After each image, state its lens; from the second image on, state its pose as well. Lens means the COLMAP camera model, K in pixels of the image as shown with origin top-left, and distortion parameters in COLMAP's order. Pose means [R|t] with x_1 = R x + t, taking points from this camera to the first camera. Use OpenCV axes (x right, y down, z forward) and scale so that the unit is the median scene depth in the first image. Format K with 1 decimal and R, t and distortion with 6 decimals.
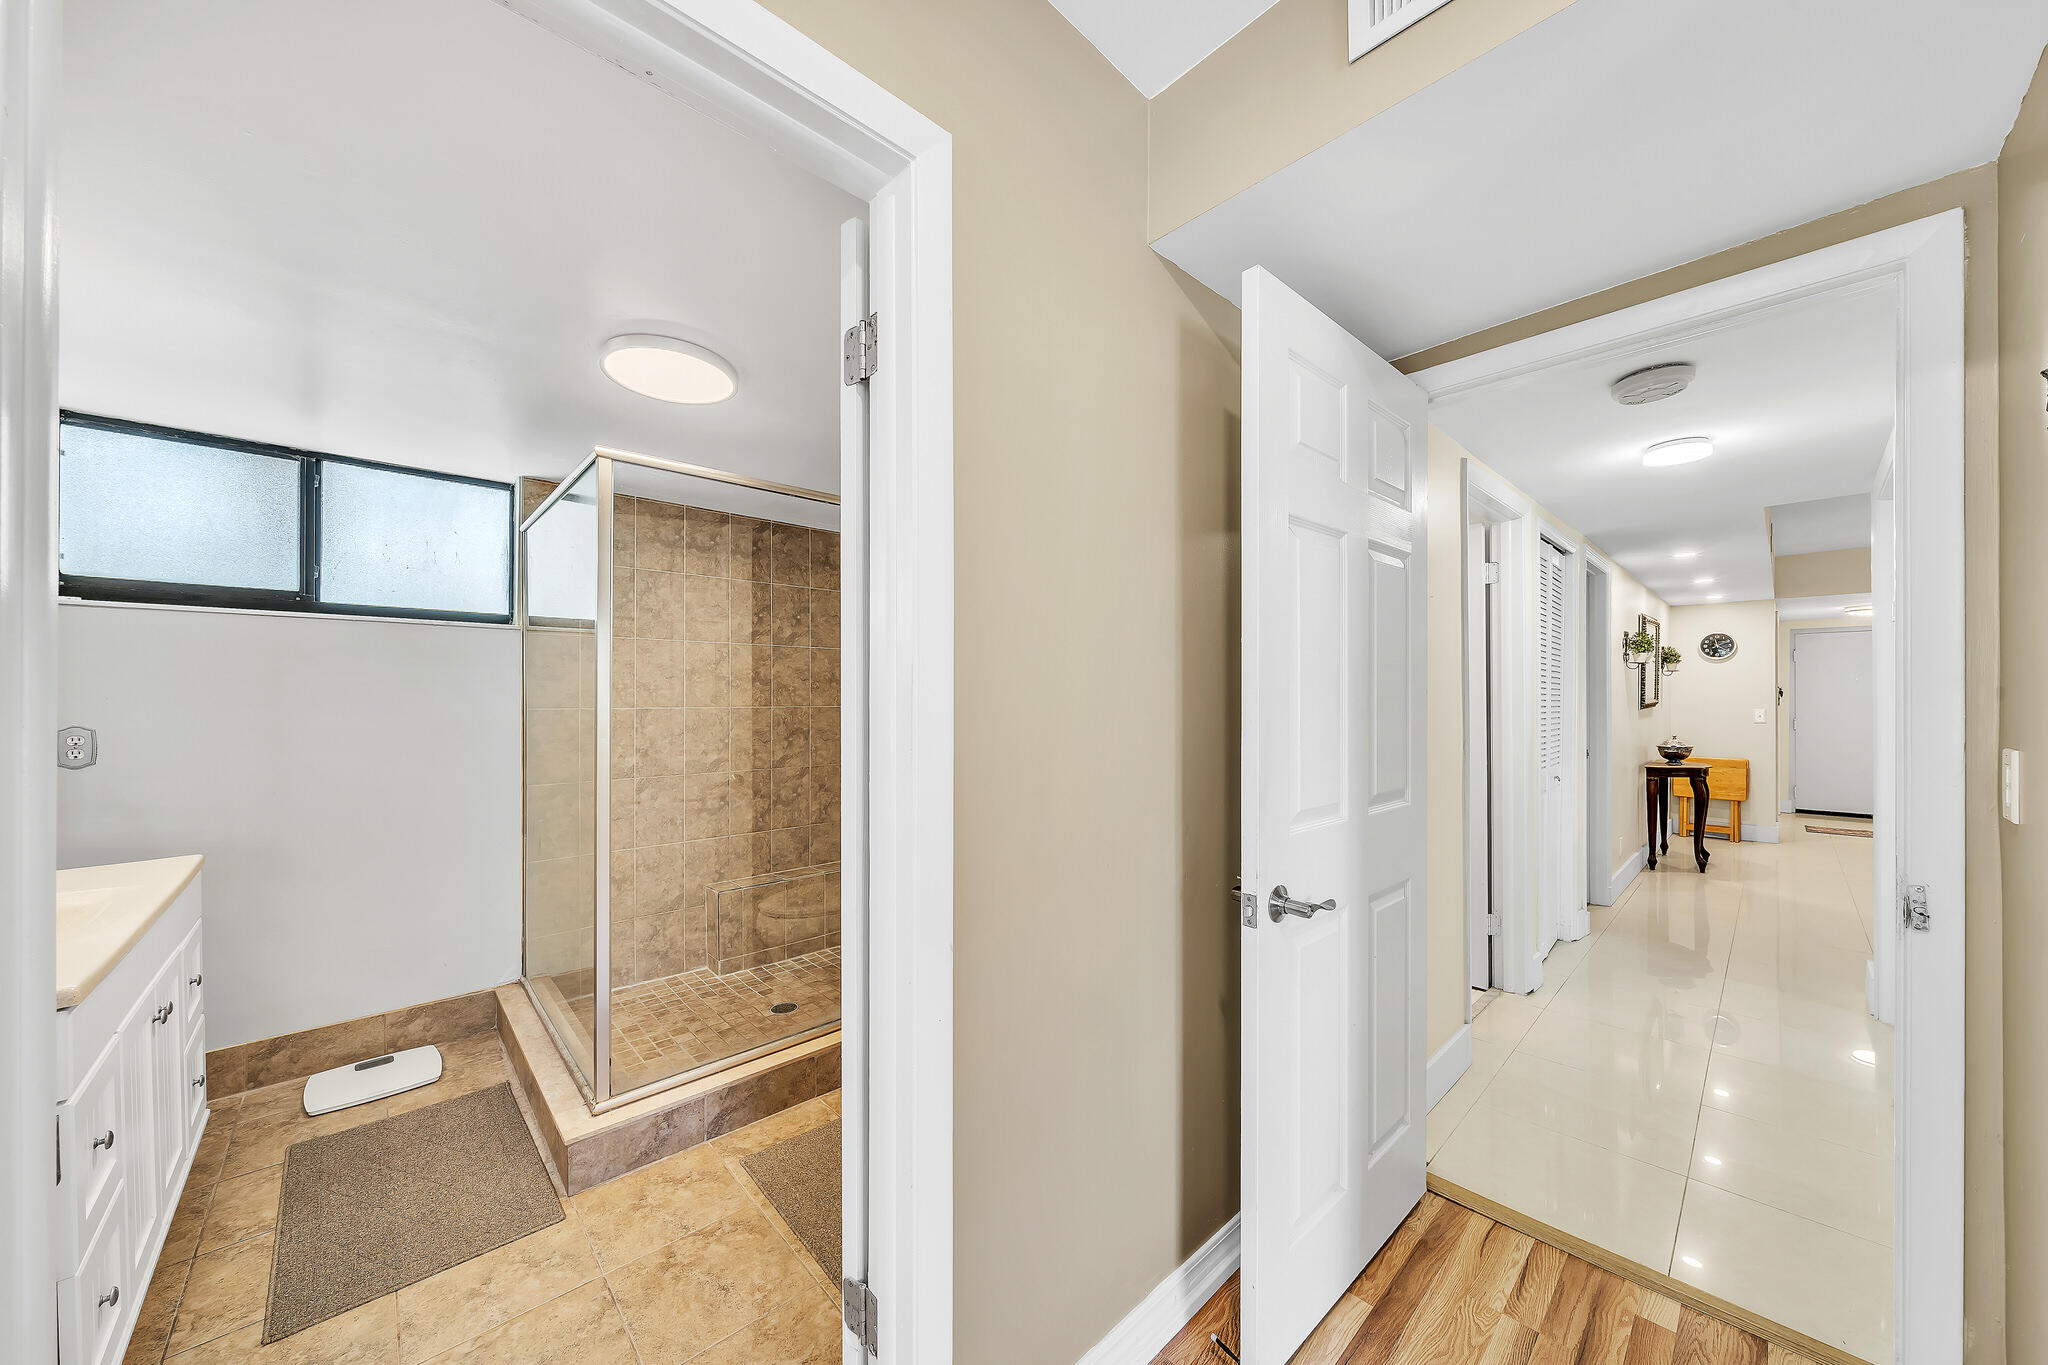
lens RADIAL K [[713.9, 0, 1024.0], [0, 713.9, 682.5], [0, 0, 1]] dist [-0.002992, -0.000117]
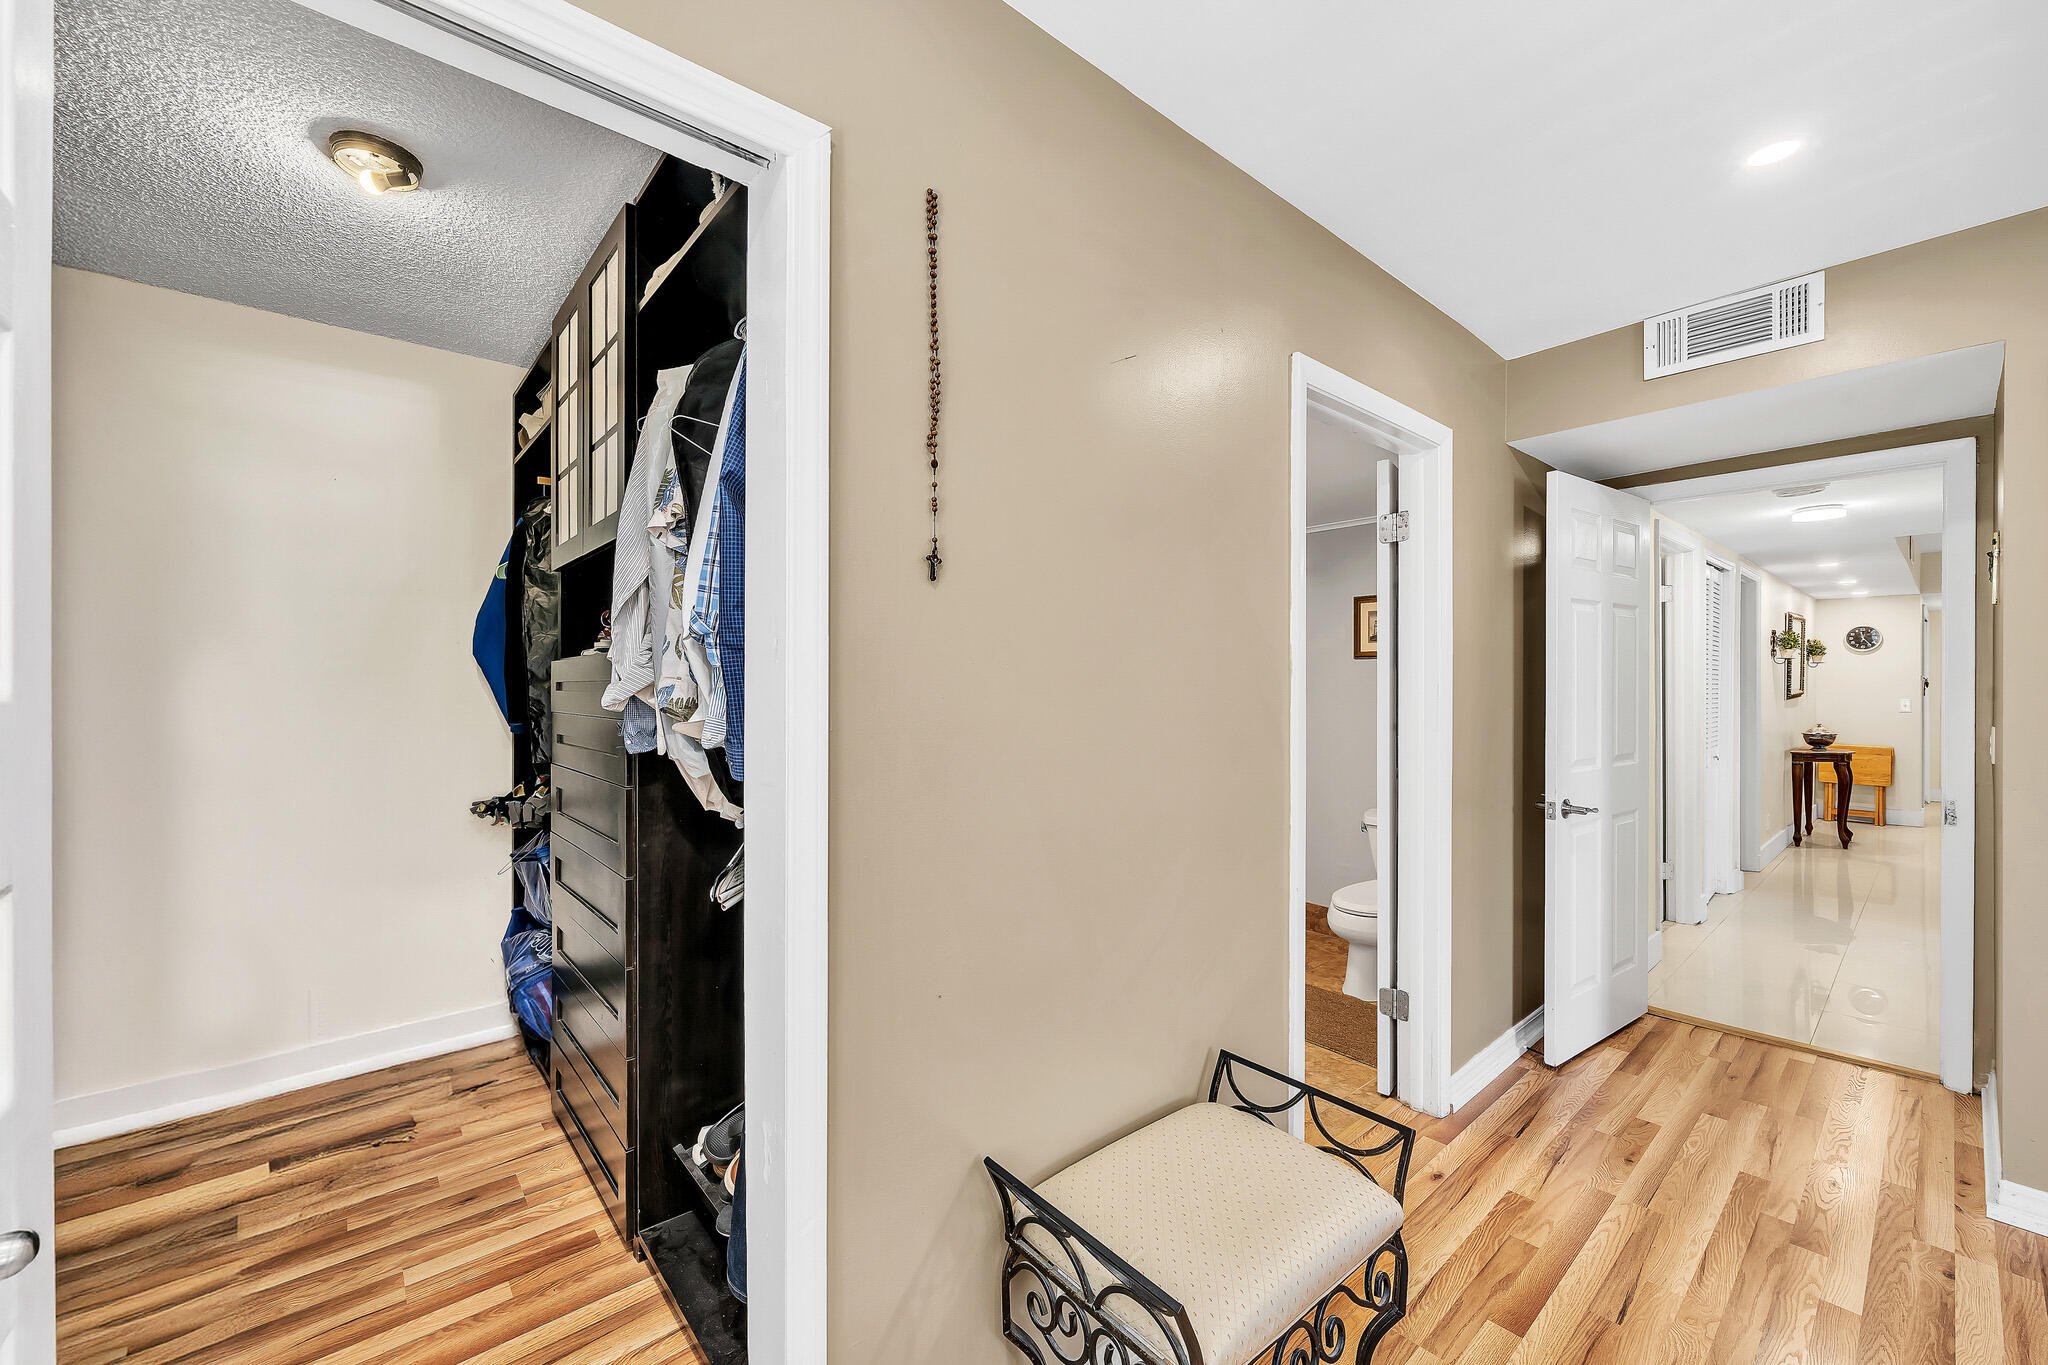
lens RADIAL K [[804.7, 0, 1026.6], [0, 804.7, 669.9], [0, 0, 1]] dist [0.001109, -0.000015]
pose [[0.999205, -0.000929, -0.039847, -0.254161], [0.001147, 0.999985, 0.005435, -0.016181], [0.039841, -0.005477, 0.999191, -0.285622]]
